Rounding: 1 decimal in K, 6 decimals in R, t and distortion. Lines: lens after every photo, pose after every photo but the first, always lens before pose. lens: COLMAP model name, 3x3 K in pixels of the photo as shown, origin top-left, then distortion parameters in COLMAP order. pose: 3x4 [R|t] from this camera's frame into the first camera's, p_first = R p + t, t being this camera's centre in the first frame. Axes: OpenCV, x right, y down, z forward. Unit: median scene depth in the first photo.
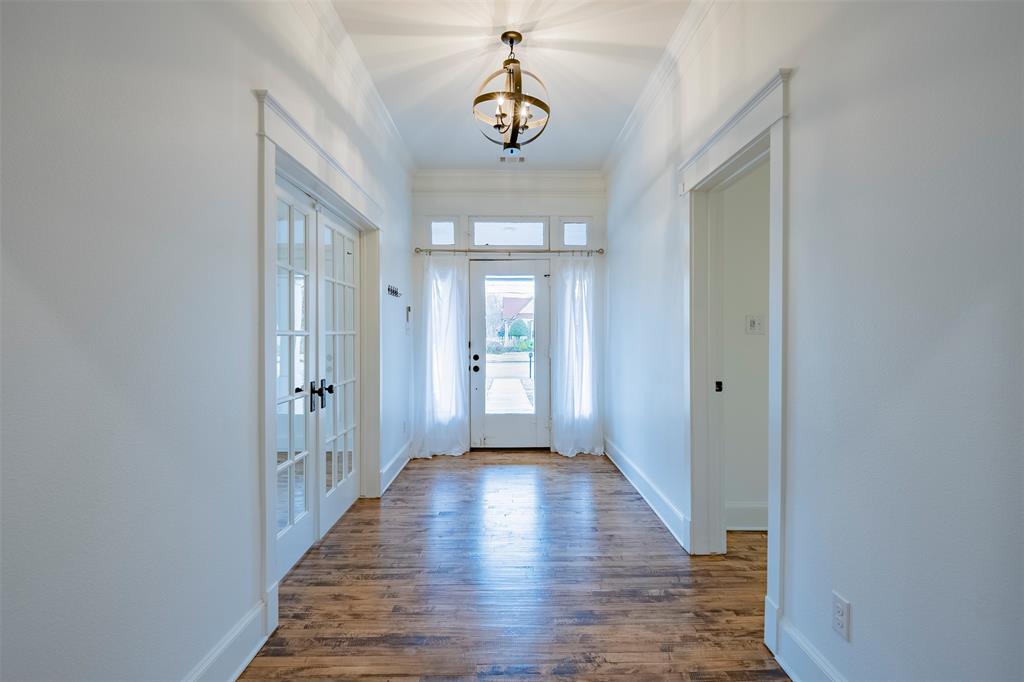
lens RADIAL K [[491.1, 0, 512.7], [0, 491.1, 338.7], [0, 0, 1]] dist [0.024579, -0.000393]
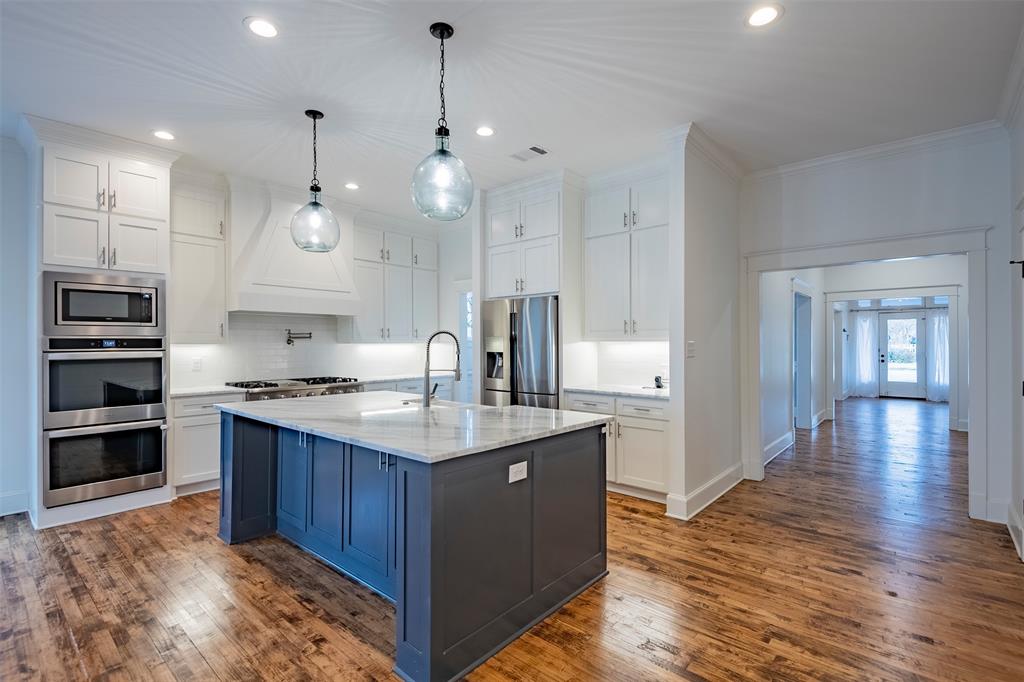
lens RADIAL K [[474.8, 0, 504.1], [0, 474.8, 345.0], [0, 0, 1]] dist [-0.004567, -0.001580]
pose [[0.735475, 0.001130, -0.677551, 0.121677], [-0.006199, 0.999968, -0.005061, 0.009308], [0.677524, 0.007922, 0.735458, -1.819237]]
